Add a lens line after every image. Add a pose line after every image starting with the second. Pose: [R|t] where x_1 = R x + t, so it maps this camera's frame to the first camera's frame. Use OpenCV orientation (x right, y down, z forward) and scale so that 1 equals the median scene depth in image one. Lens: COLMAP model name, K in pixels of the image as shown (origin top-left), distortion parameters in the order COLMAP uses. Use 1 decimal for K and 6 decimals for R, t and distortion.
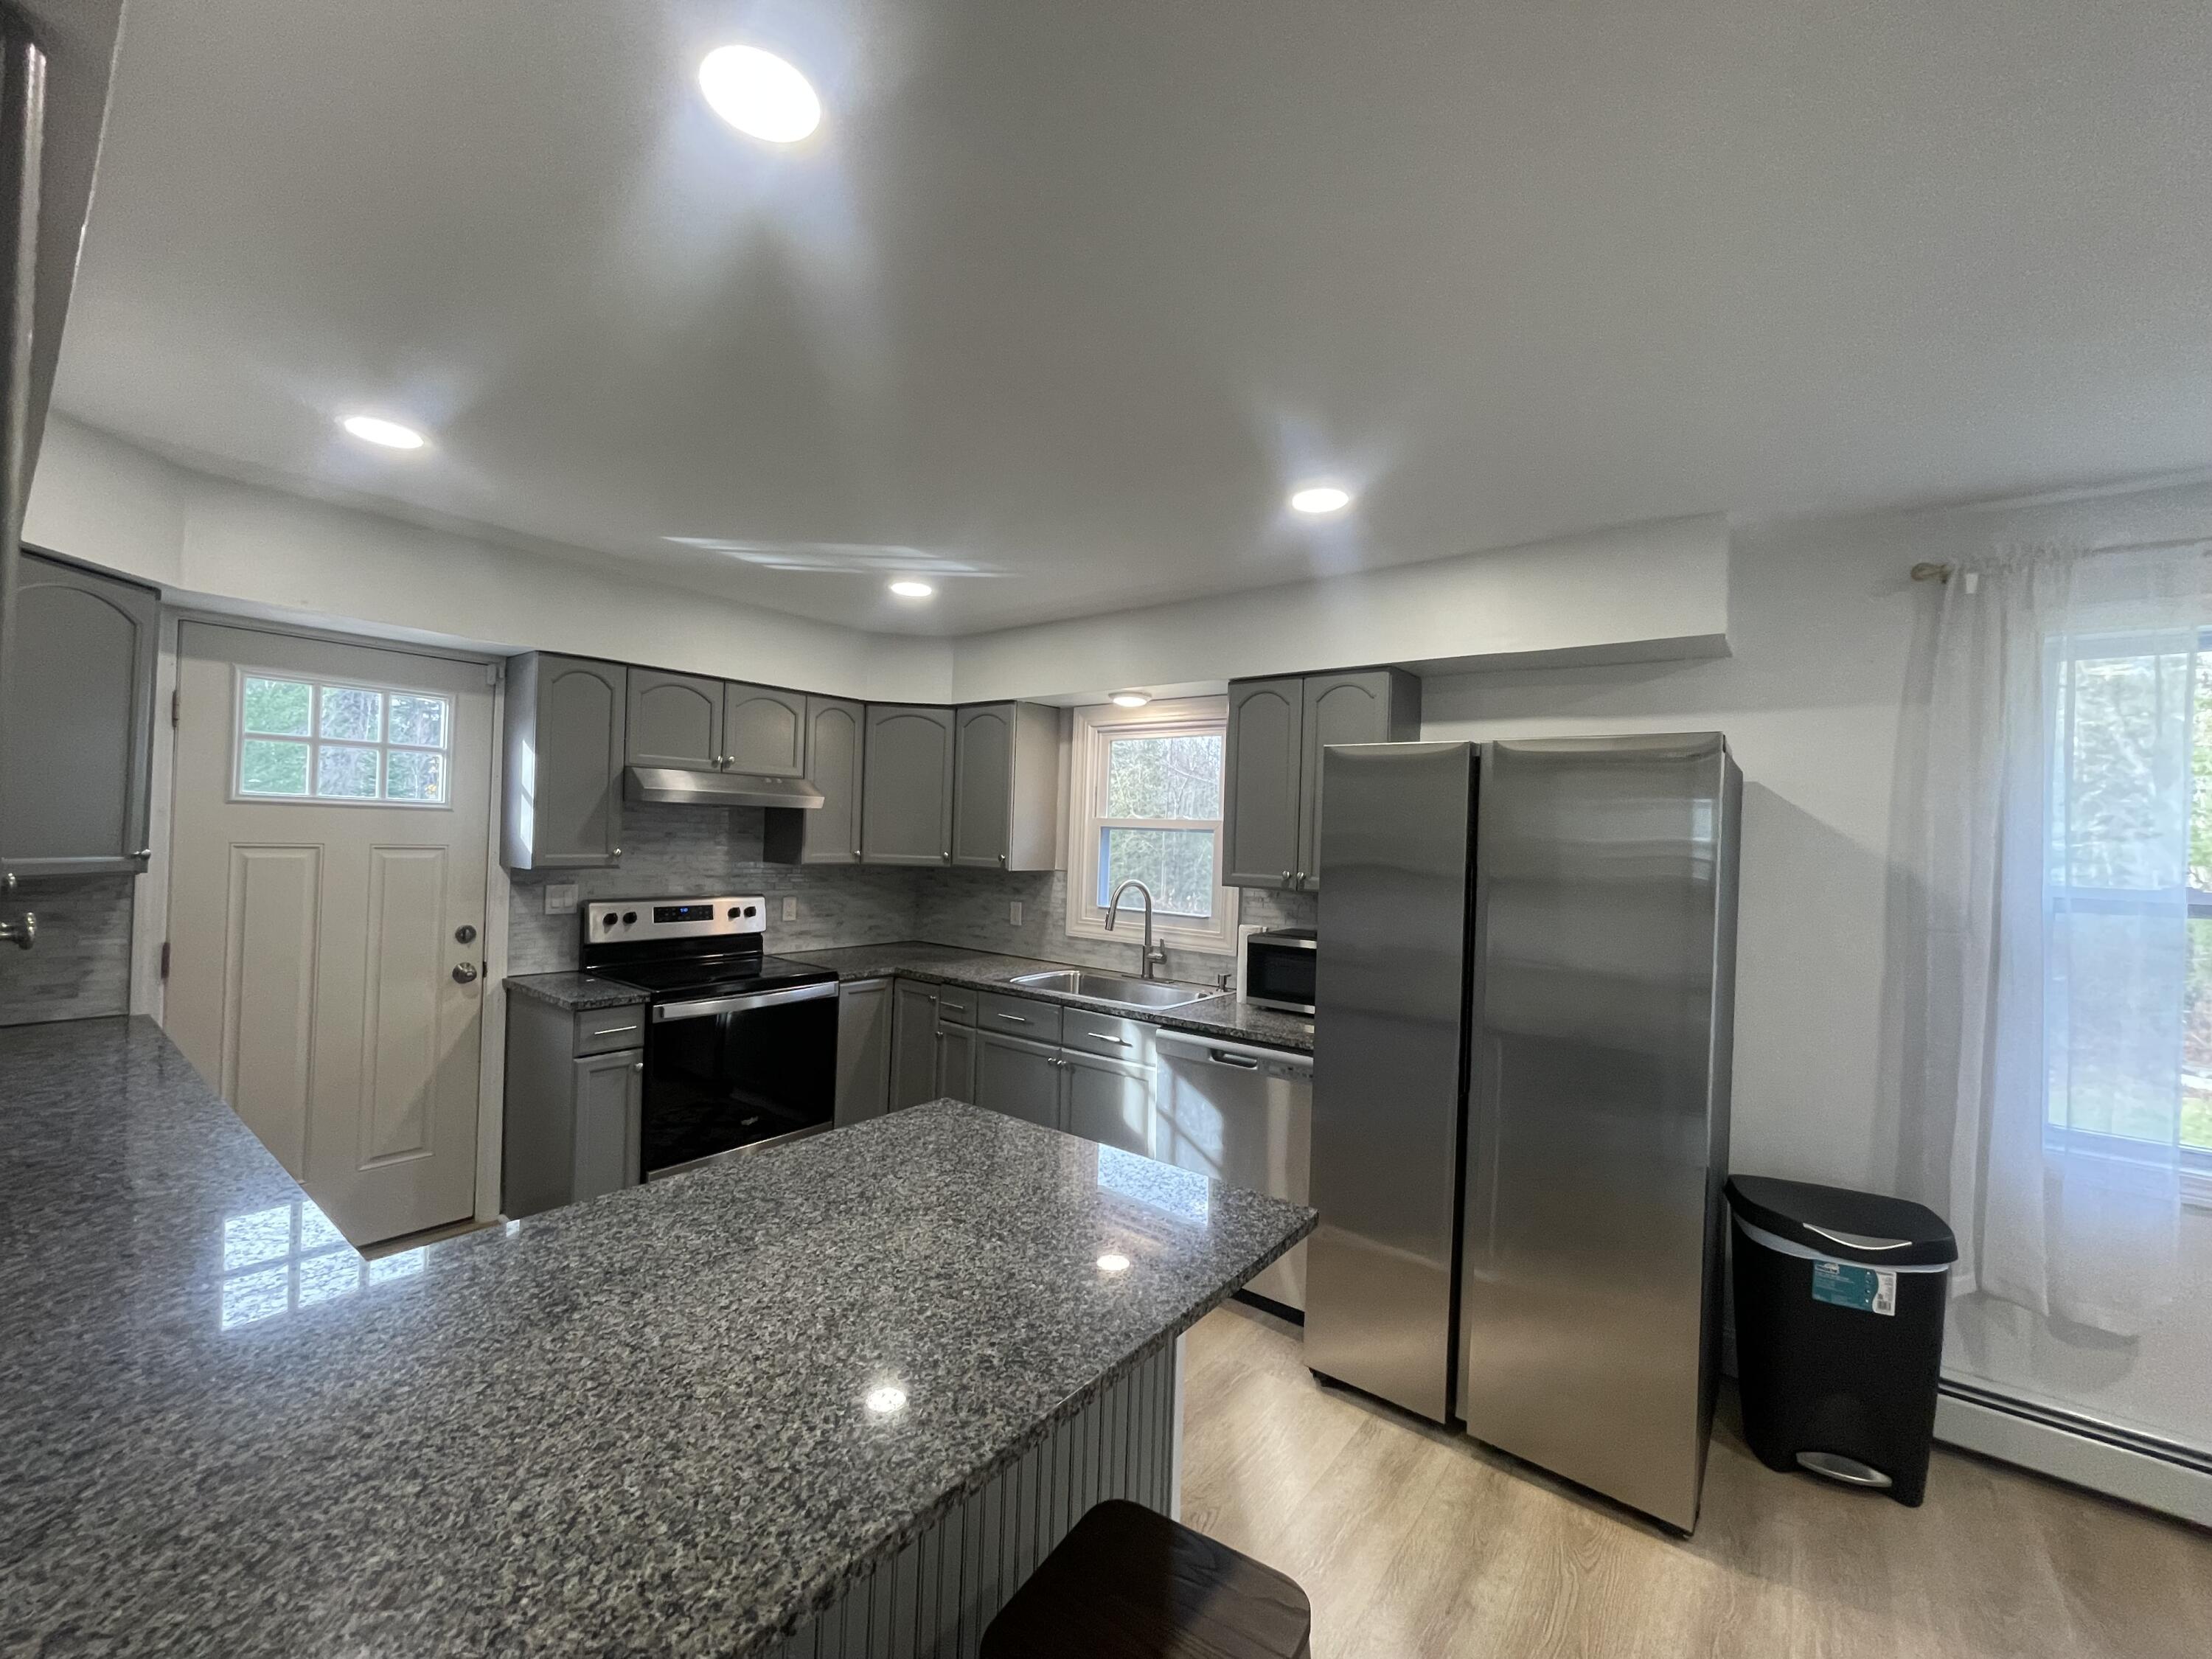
lens RADIAL K [[886.7, 0, 1105.3], [0, 886.7, 834.0], [0, 0, 1]] dist [0.000333, -0.000131]
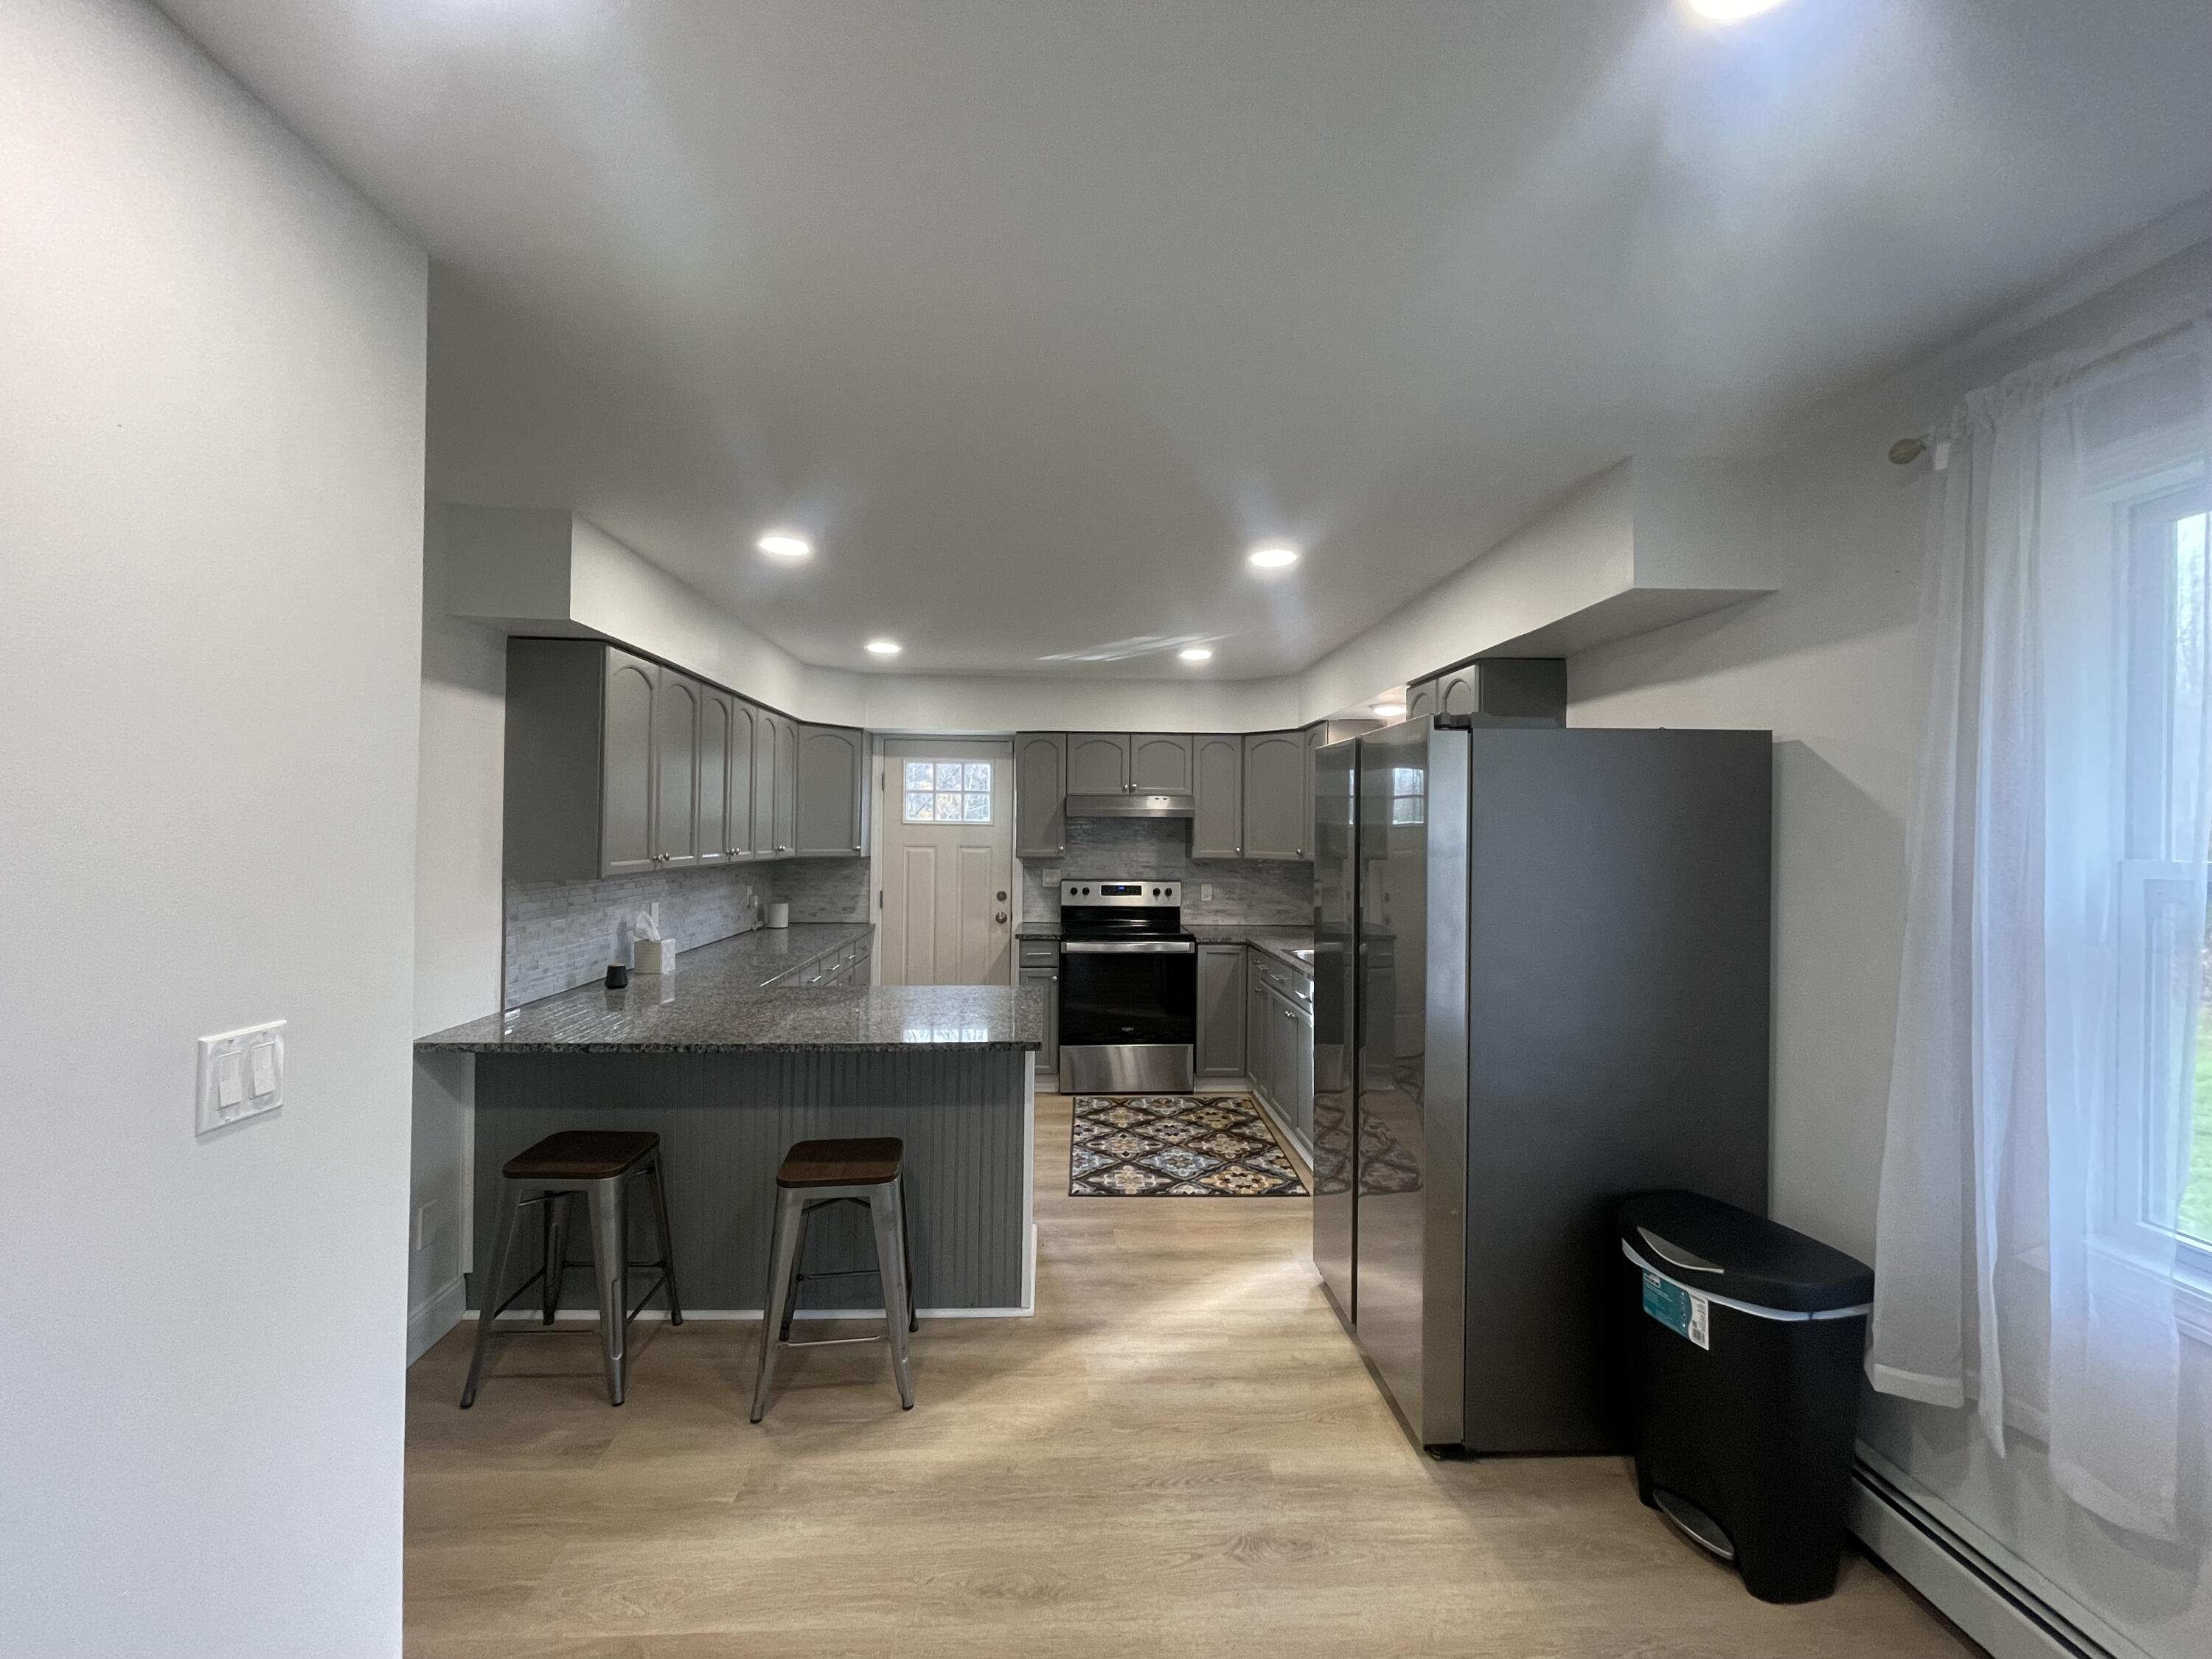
lens RADIAL K [[886.7, 0, 1105.3], [0, 886.7, 834.0], [0, 0, 1]] dist [0.000333, -0.000131]
pose [[0.665478, -0.023224, -0.746056, 0.726458], [0.010754, 0.999710, -0.021527, 0.030609], [0.746340, 0.006303, 0.665536, -0.015330]]
